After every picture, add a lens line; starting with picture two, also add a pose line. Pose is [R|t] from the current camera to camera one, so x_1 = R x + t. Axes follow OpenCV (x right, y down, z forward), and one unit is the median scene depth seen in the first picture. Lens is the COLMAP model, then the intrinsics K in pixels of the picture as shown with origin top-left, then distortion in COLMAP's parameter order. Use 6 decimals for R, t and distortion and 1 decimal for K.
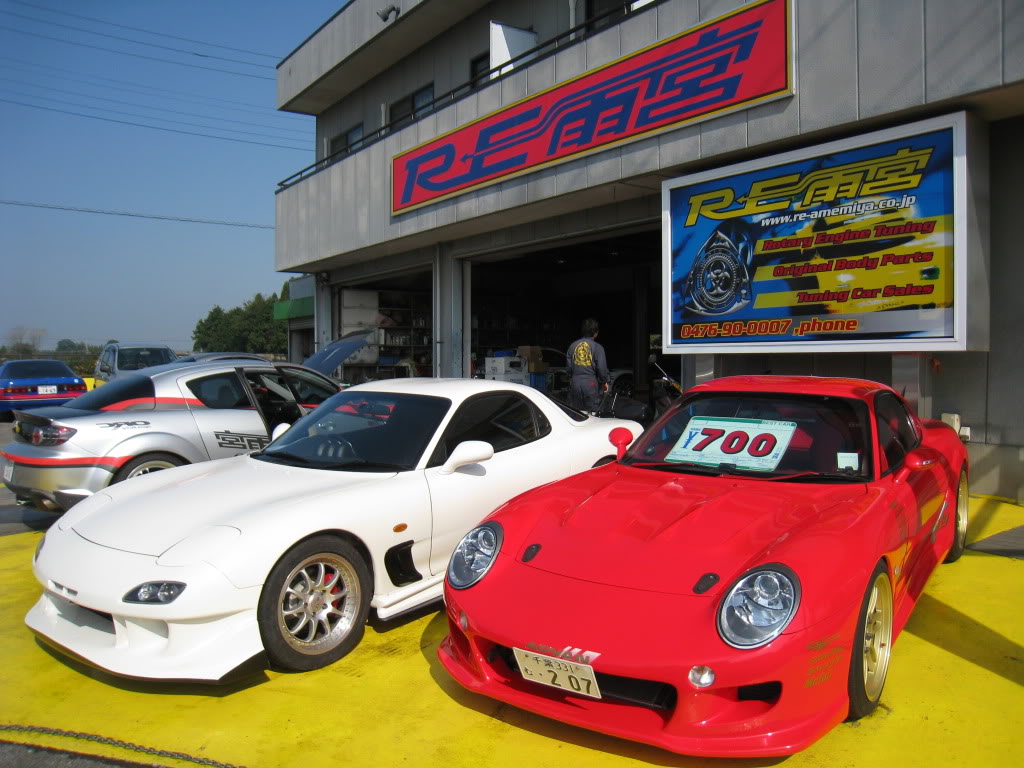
lens RADIAL K [[853.4, 0, 512.0], [0, 853.4, 384.0], [0, 0, 1]] dist [-0.150273, 0.104167]
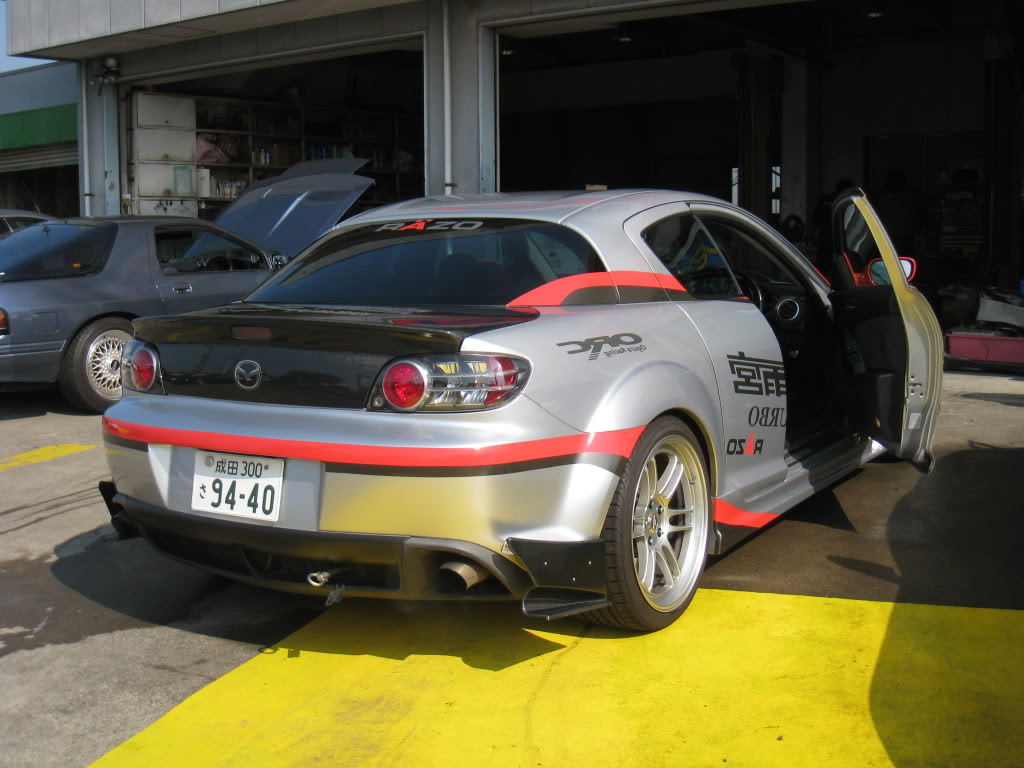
lens RADIAL K [[1332.7, 0, 512.0], [0, 1332.7, 384.0], [0, 0, 1]] dist [-0.161843, 0.027475]
pose [[0.954052, -0.036637, 0.297392, -0.546672], [0.012788, 0.996571, 0.081748, 0.014088], [-0.299367, -0.074189, 0.951249, 0.353473]]
